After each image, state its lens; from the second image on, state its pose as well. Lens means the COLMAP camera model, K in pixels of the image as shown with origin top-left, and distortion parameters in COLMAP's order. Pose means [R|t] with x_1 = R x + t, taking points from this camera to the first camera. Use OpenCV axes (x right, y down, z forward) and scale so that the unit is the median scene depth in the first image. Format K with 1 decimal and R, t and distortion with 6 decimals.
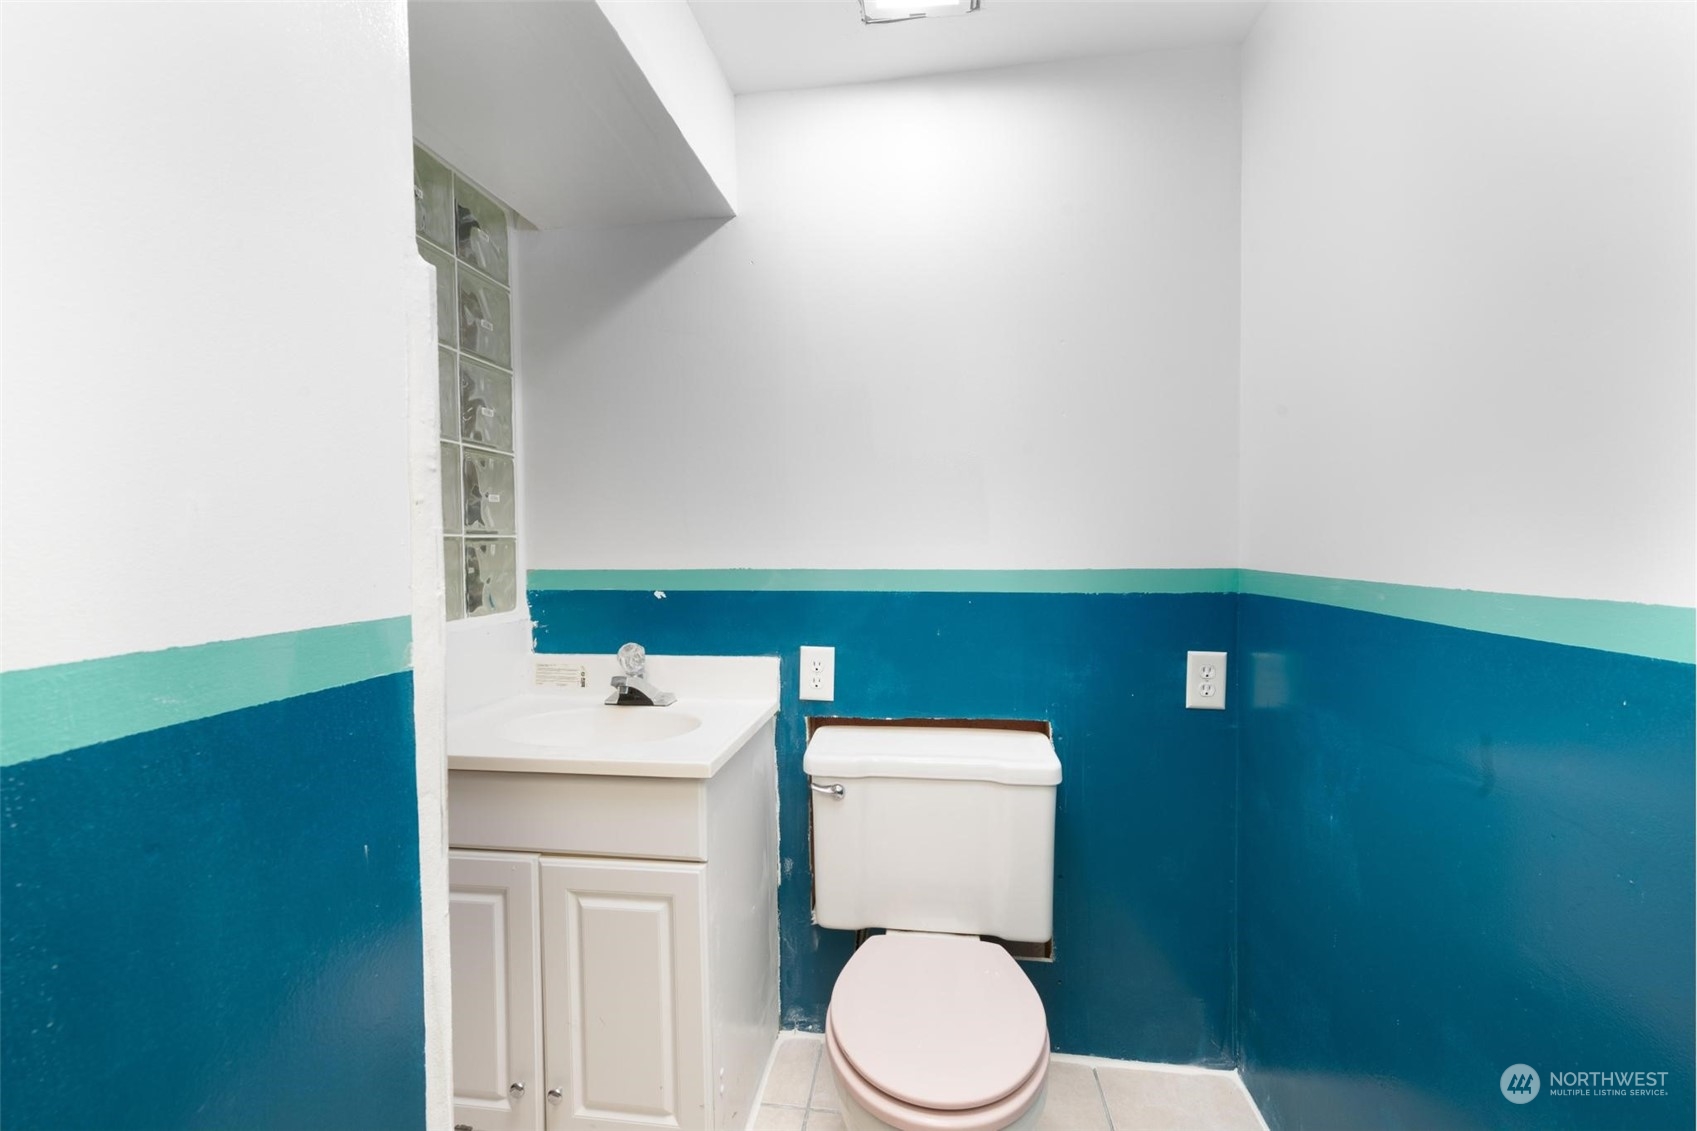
lens RADIAL K [[673.2, 0, 851.2], [0, 673.2, 563.3], [0, 0, 1]] dist [0.001583, 0.000236]
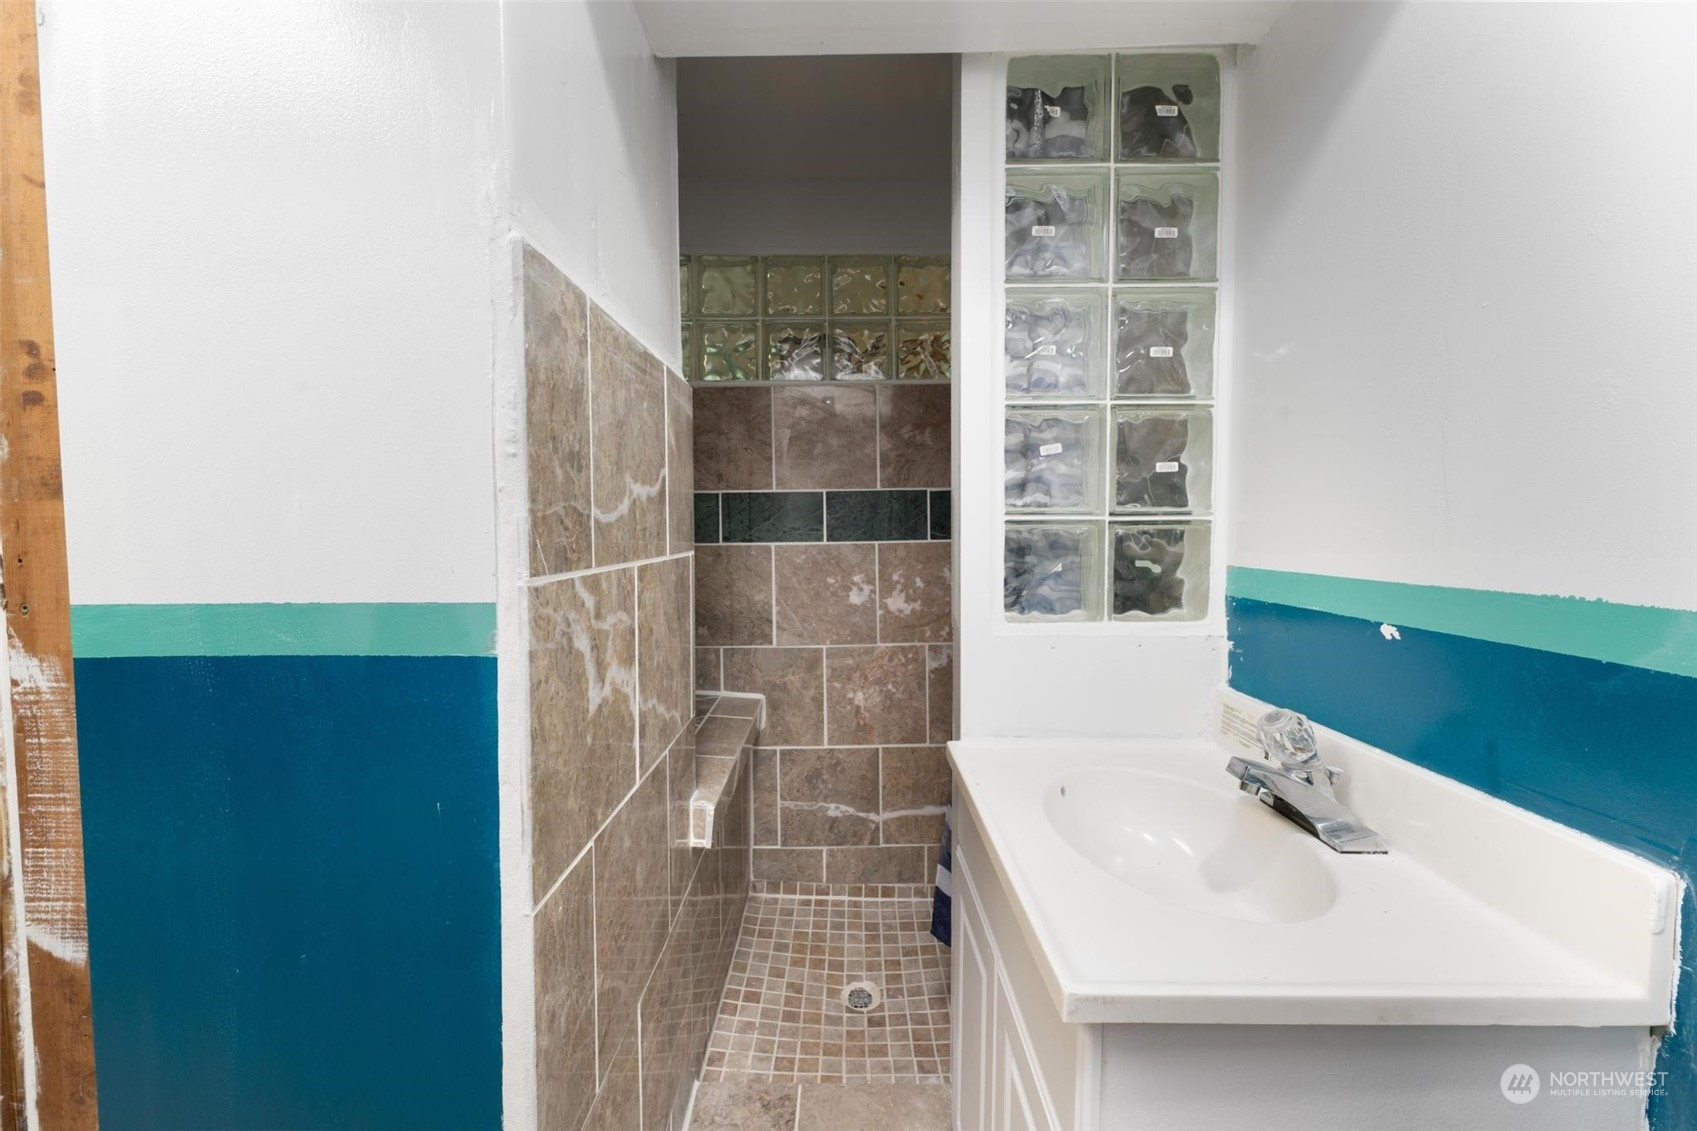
lens RADIAL K [[673.2, 0, 851.2], [0, 673.2, 563.3], [0, 0, 1]] dist [0.001583, 0.000236]
pose [[0.134665, 0.059088, -0.989128, 0.160985], [-0.029929, 0.998008, 0.055544, -0.020985], [0.990439, 0.022124, 0.136165, 0.545301]]
